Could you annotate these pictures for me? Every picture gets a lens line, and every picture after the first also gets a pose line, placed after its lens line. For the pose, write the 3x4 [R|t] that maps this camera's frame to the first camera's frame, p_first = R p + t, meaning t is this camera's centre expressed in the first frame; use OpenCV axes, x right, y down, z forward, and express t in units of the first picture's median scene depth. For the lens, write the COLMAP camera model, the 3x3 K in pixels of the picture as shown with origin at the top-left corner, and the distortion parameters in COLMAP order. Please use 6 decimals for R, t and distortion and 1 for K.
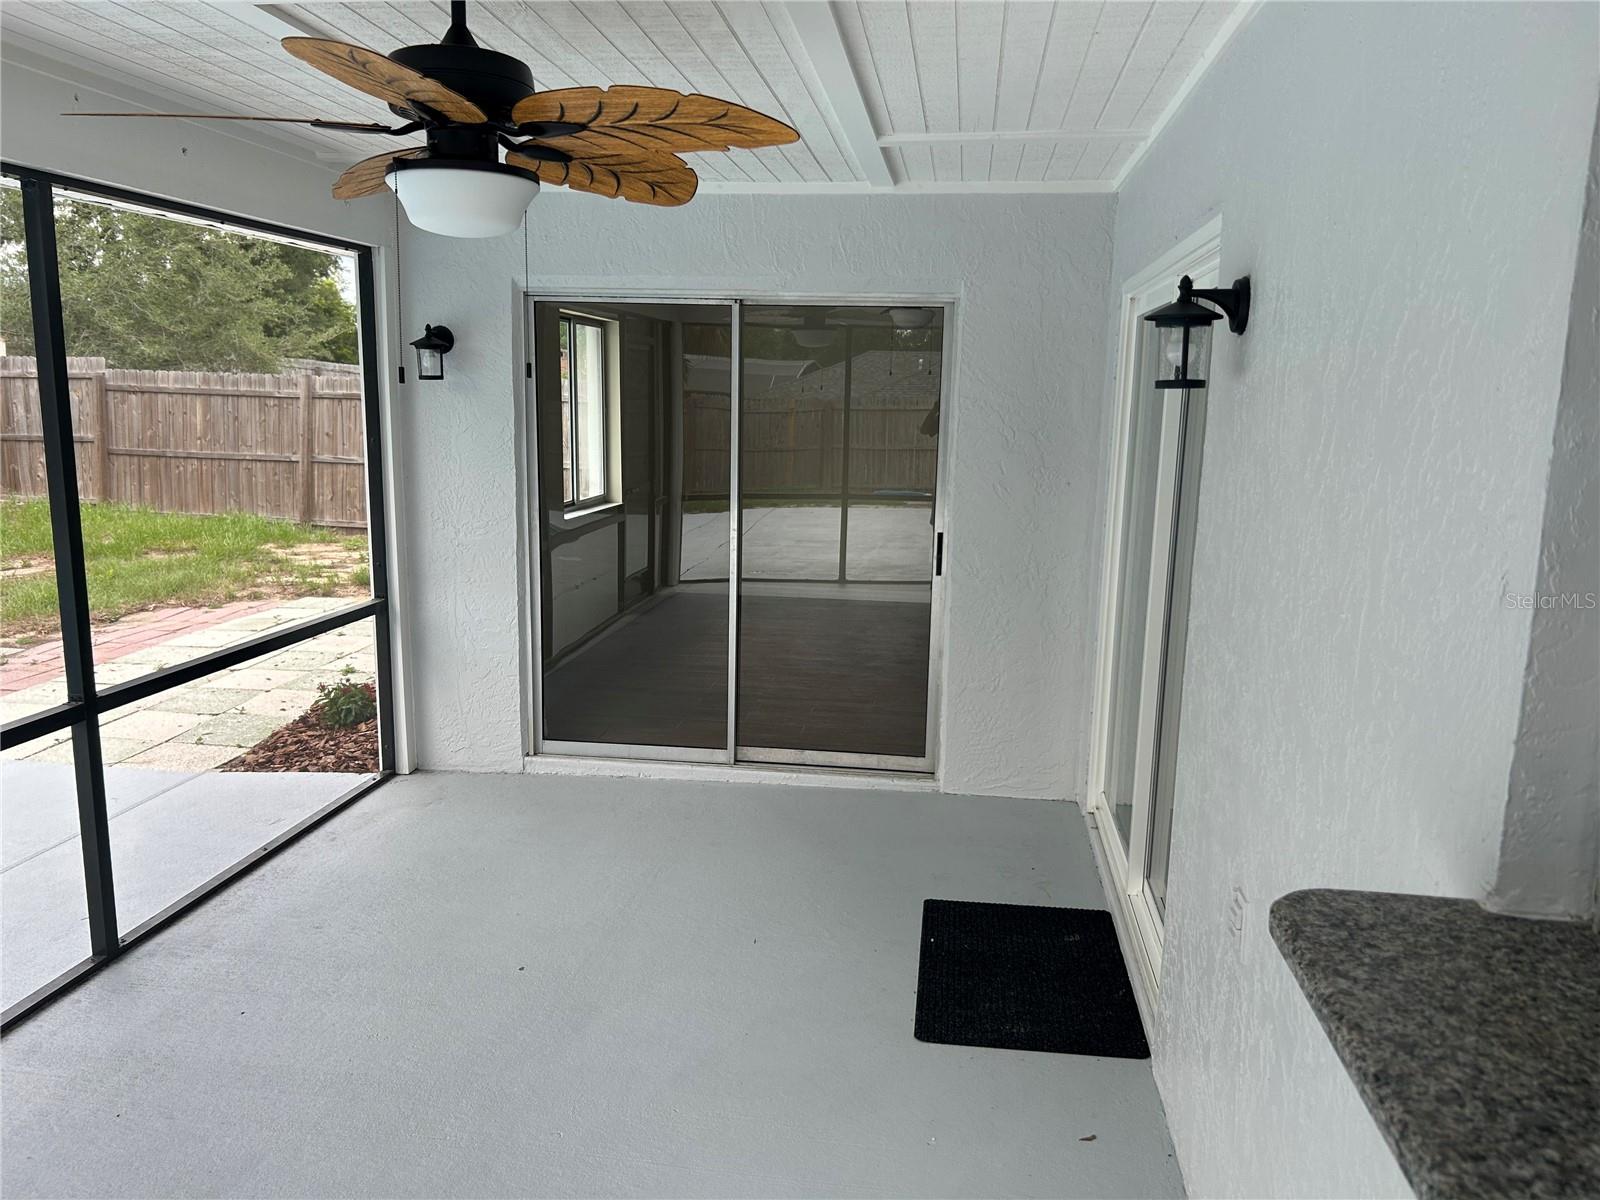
lens RADIAL K [[1213.5, 0, 798.6], [0, 1213.5, 605.1], [0, 0, 1]] dist [0.058435, -0.053408]
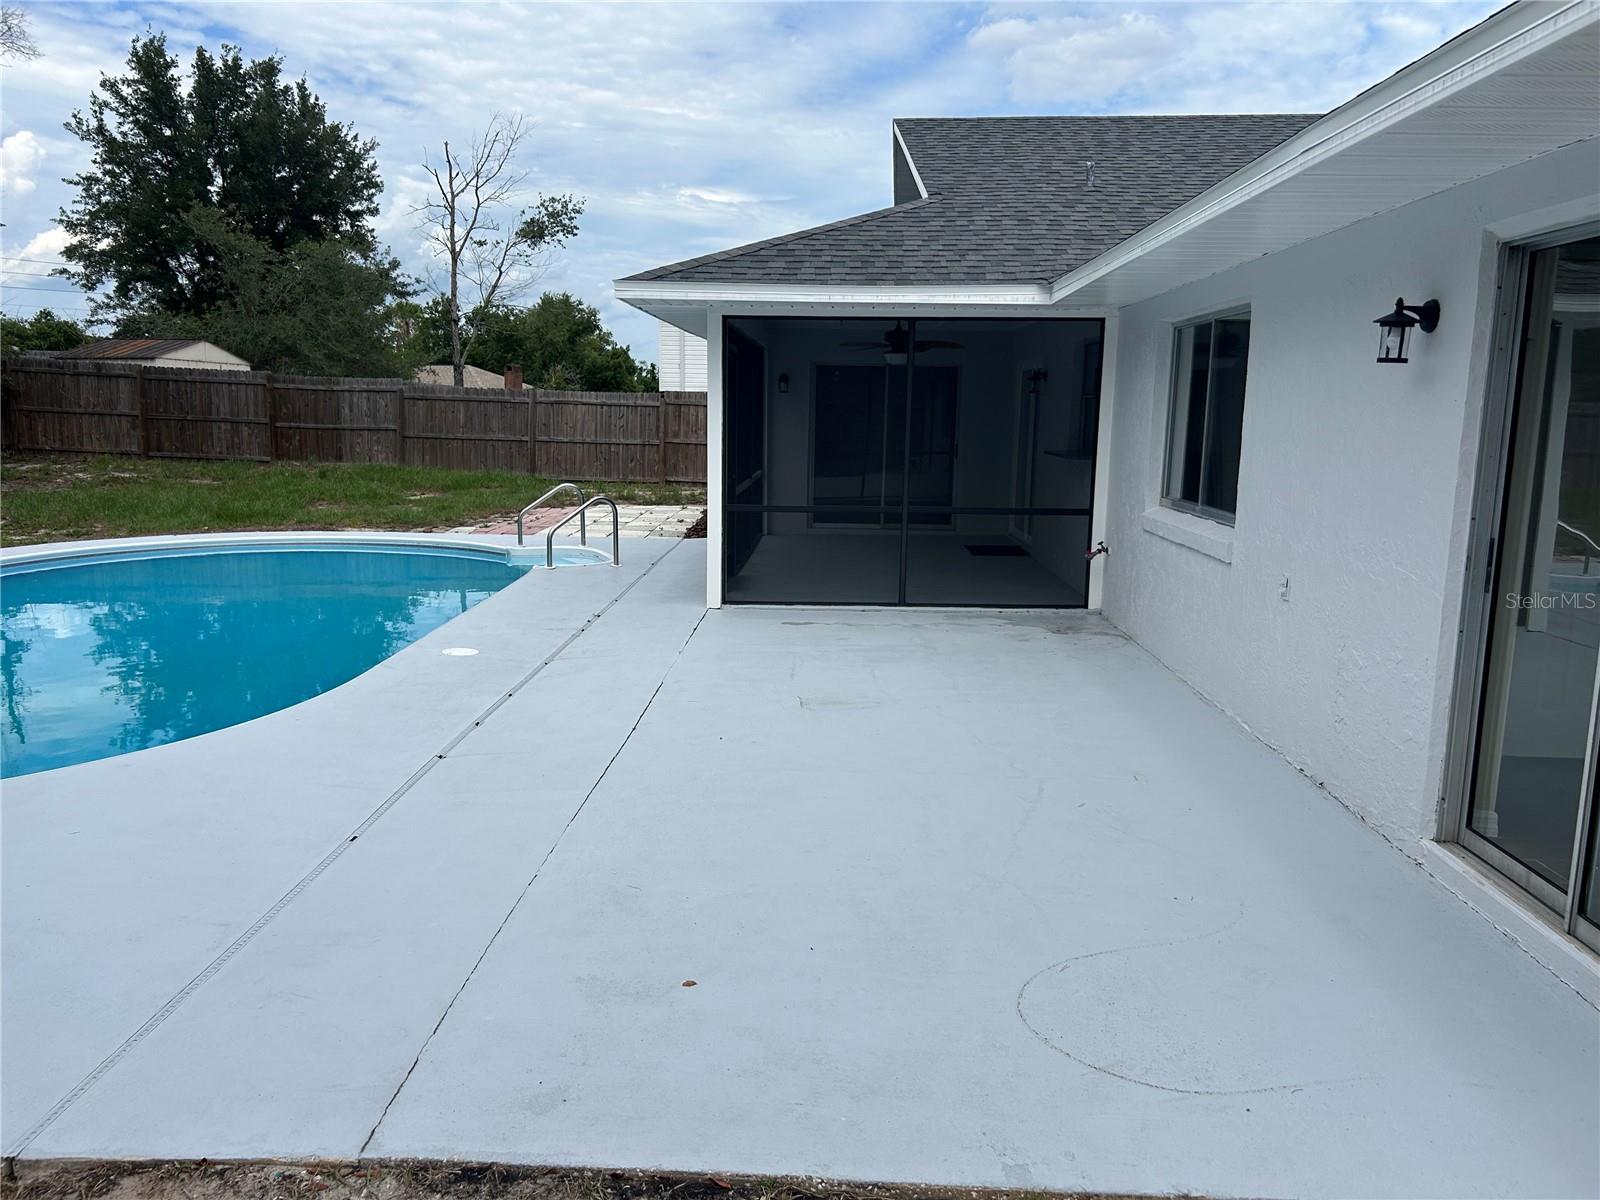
lens RADIAL K [[1213.5, 0, 802.1], [0, 1213.5, 598.8], [0, 0, 1]] dist [0.058435, -0.053408]
pose [[0.994272, -0.016677, 0.105567, -0.212596], [0.018342, 0.999722, -0.014820, 0.130866], [-0.105291, 0.016671, 0.994302, -0.696459]]
